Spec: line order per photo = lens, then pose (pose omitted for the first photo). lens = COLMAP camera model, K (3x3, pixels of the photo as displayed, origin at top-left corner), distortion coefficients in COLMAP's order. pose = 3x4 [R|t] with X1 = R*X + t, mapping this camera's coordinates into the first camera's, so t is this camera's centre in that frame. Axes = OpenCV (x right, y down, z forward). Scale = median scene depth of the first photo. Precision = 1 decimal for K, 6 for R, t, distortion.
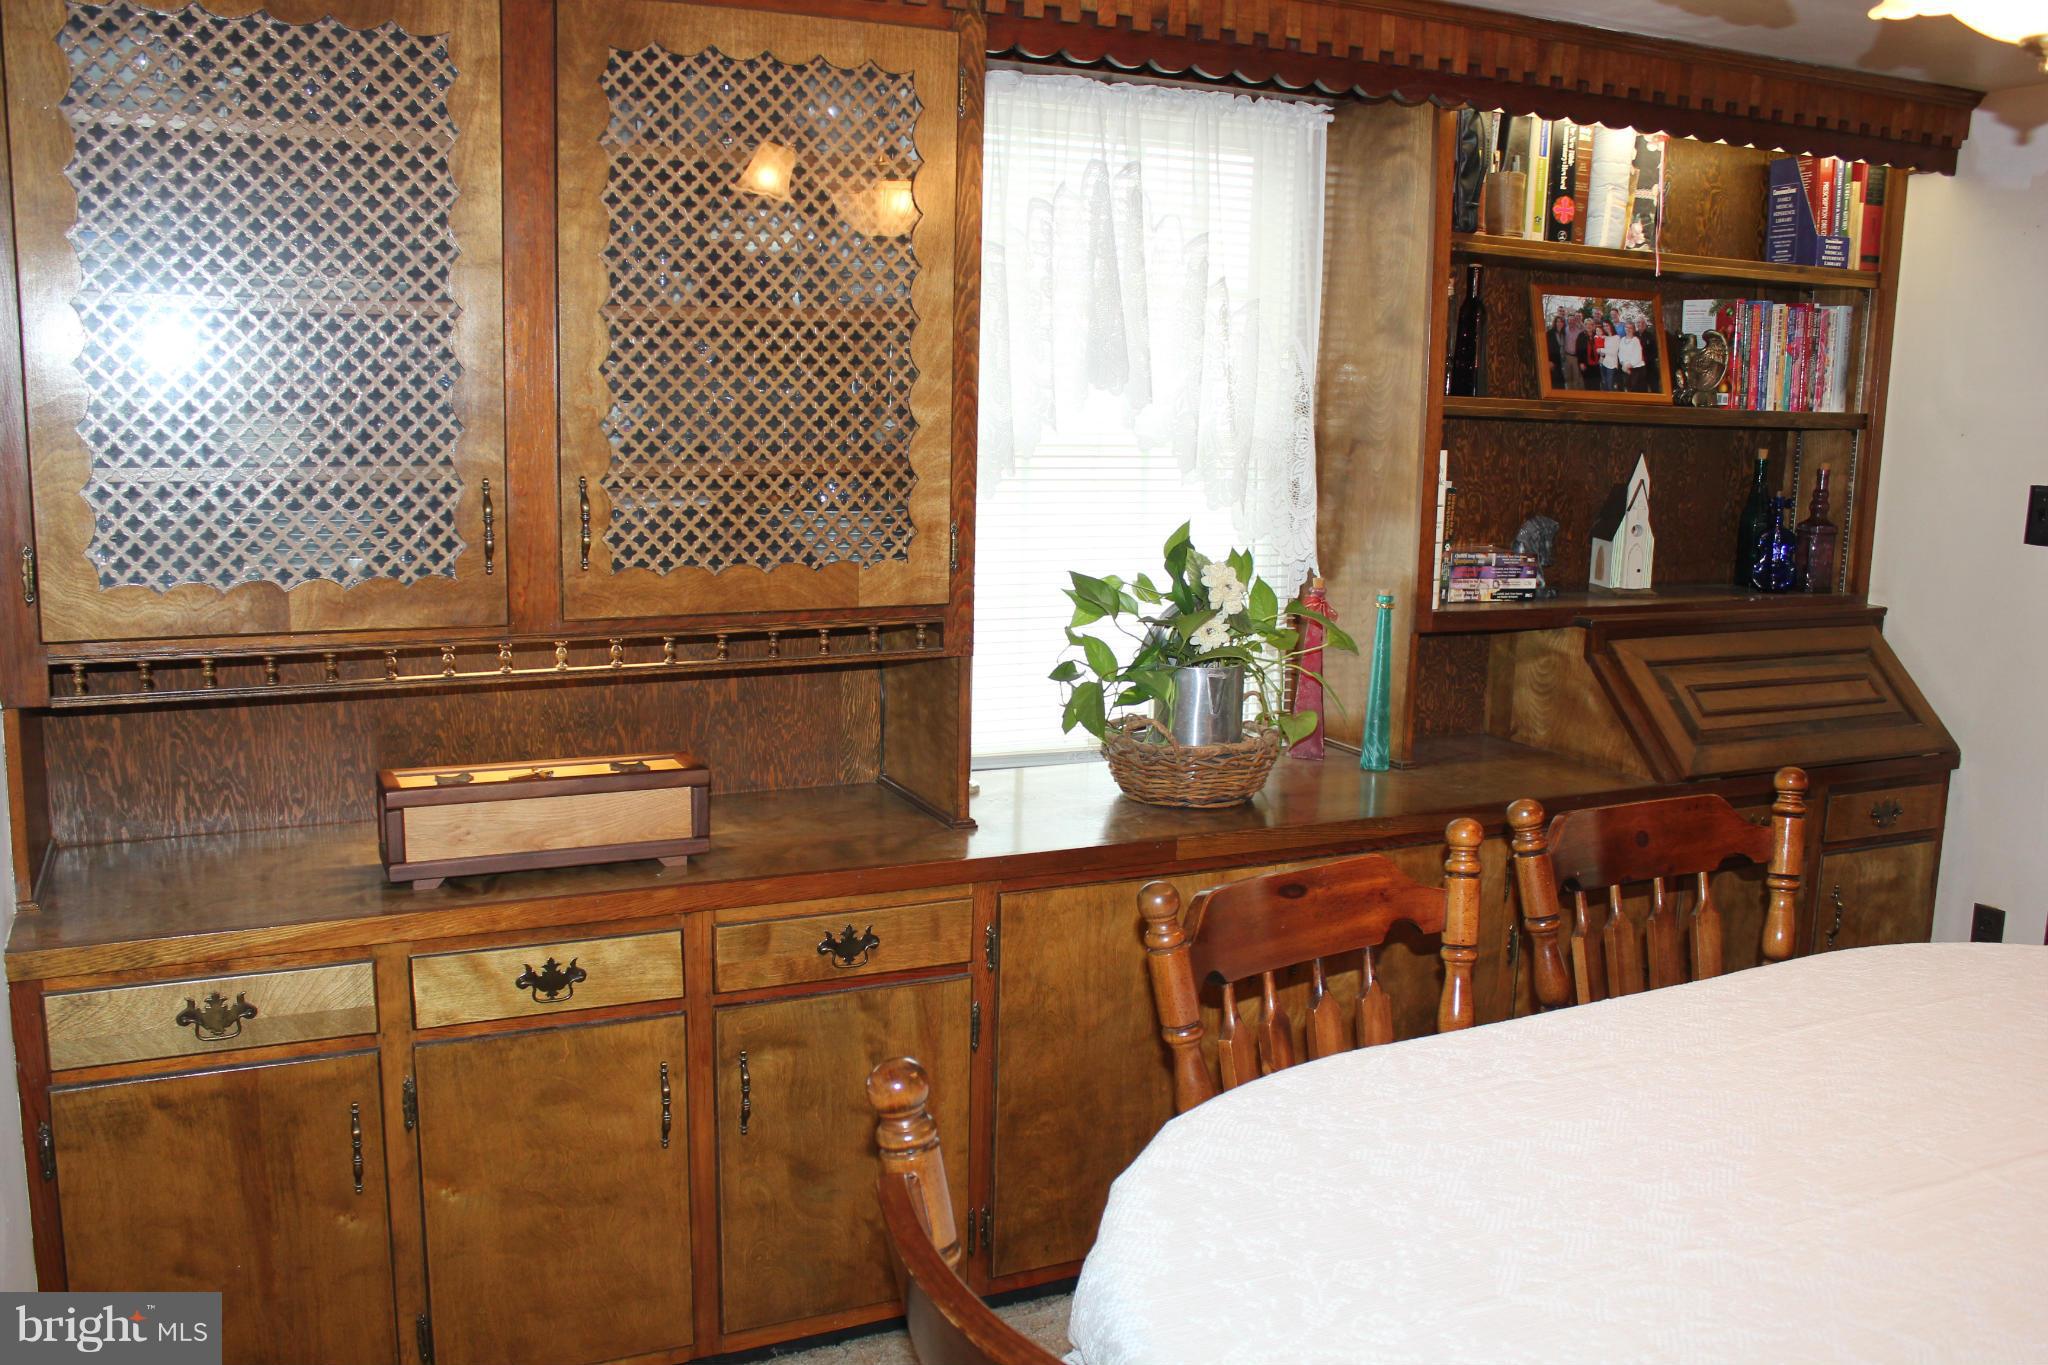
lens RADIAL K [[1776.6, 0, 1021.8], [0, 1776.6, 713.2], [0, 0, 1]] dist [-0.158464, 0.150807]
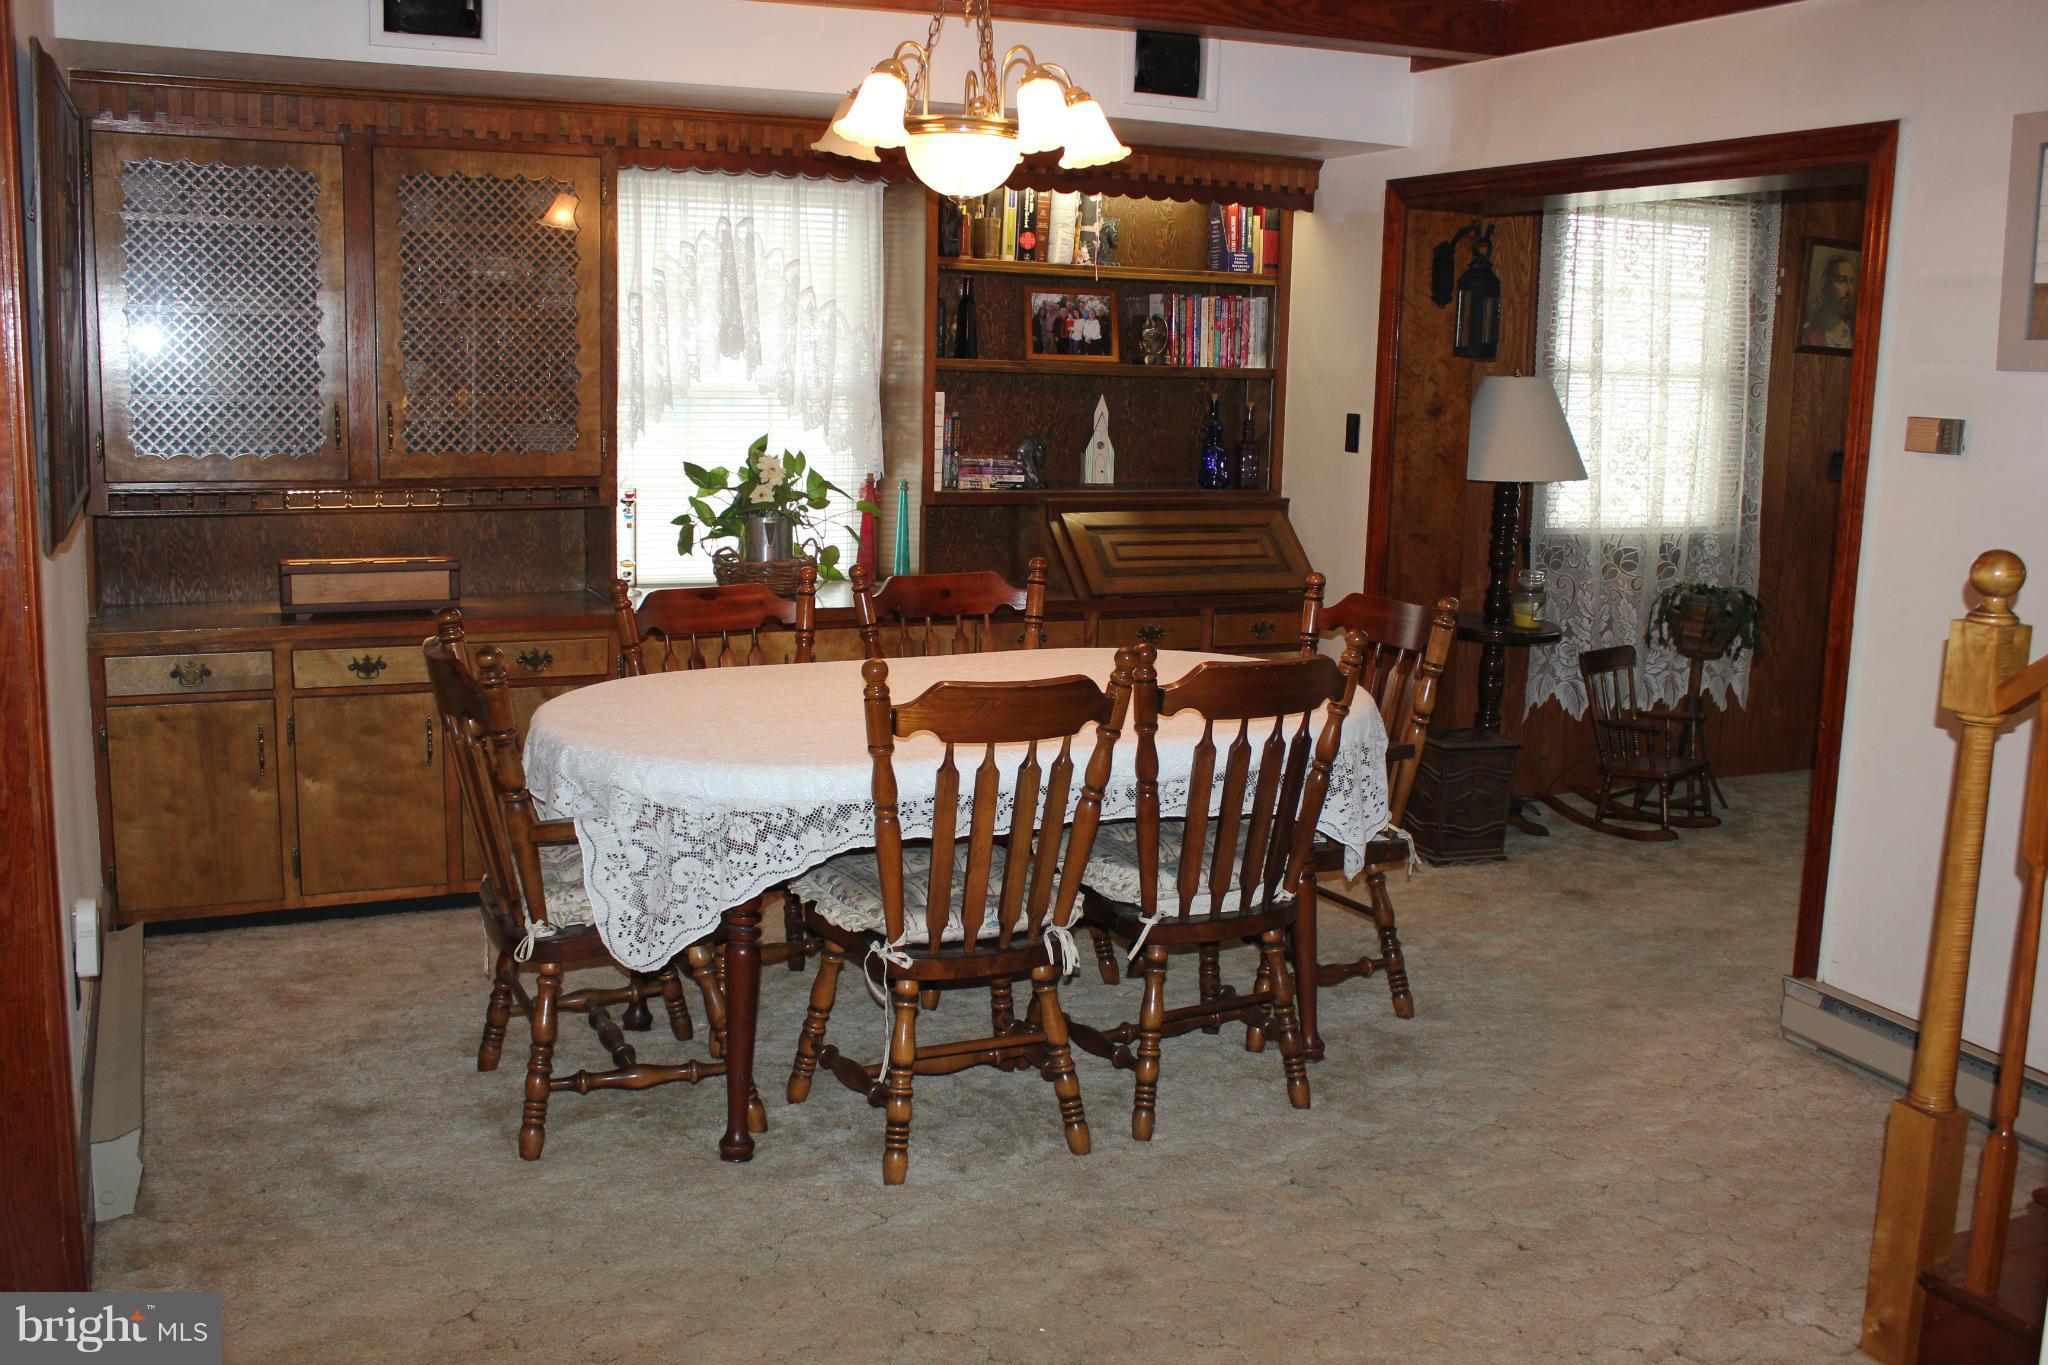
lens RADIAL K [[1912.2, 0, 1023.8], [0, 1912.2, 710.3], [0, 0, 1]] dist [-0.155414, 0.174785]
pose [[0.999848, 0.006079, -0.016337, 0.468558], [-0.006140, 0.999974, -0.003680, 0.200596], [0.016314, 0.003779, 0.999860, -1.006585]]
